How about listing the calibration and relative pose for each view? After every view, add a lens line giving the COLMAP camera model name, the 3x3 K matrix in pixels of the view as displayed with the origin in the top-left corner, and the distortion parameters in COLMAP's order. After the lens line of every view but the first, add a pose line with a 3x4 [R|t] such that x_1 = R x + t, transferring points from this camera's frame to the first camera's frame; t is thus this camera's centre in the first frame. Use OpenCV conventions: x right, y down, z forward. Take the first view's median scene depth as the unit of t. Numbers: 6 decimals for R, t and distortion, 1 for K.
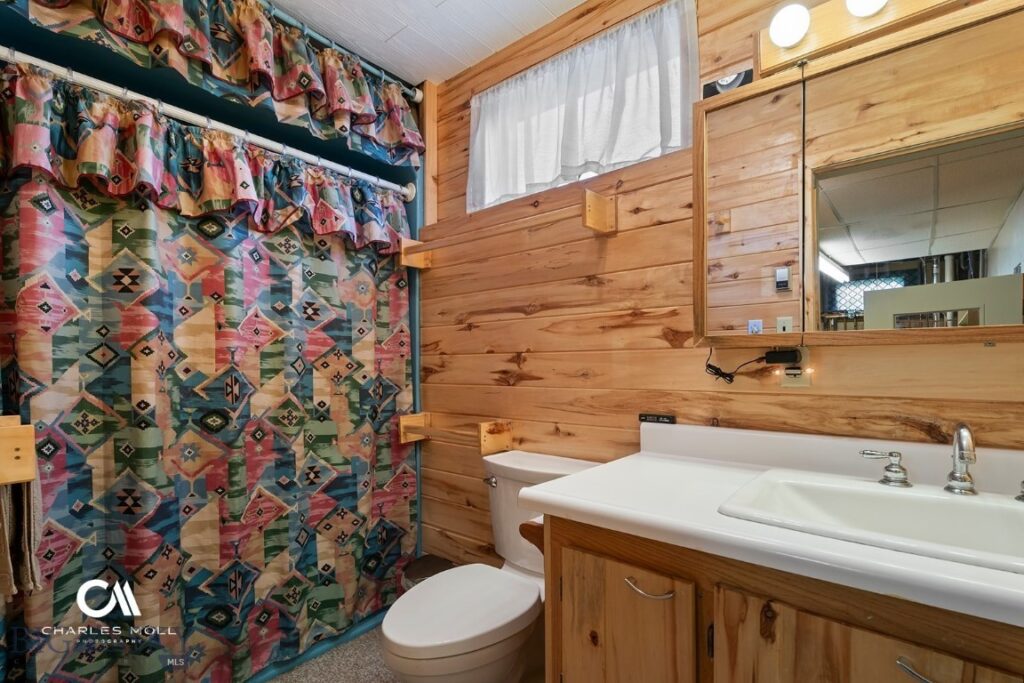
lens RADIAL K [[473.8, 0, 511.1], [0, 473.8, 349.7], [0, 0, 1]] dist [-0.002256, 0.002885]
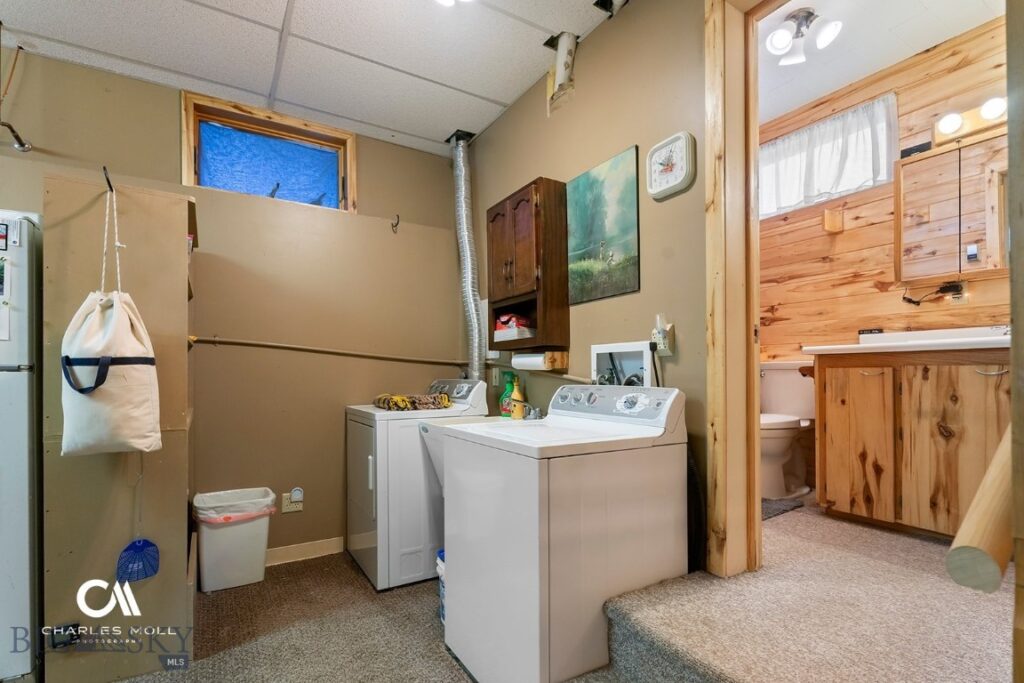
lens RADIAL K [[473.8, 0, 509.0], [0, 473.8, 362.9], [0, 0, 1]] dist [-0.002256, 0.002885]
pose [[0.946966, -0.002752, -0.321323, -0.407232], [0.004822, 0.999972, 0.005647, 0.239344], [0.321299, -0.006897, 0.946953, -1.127589]]
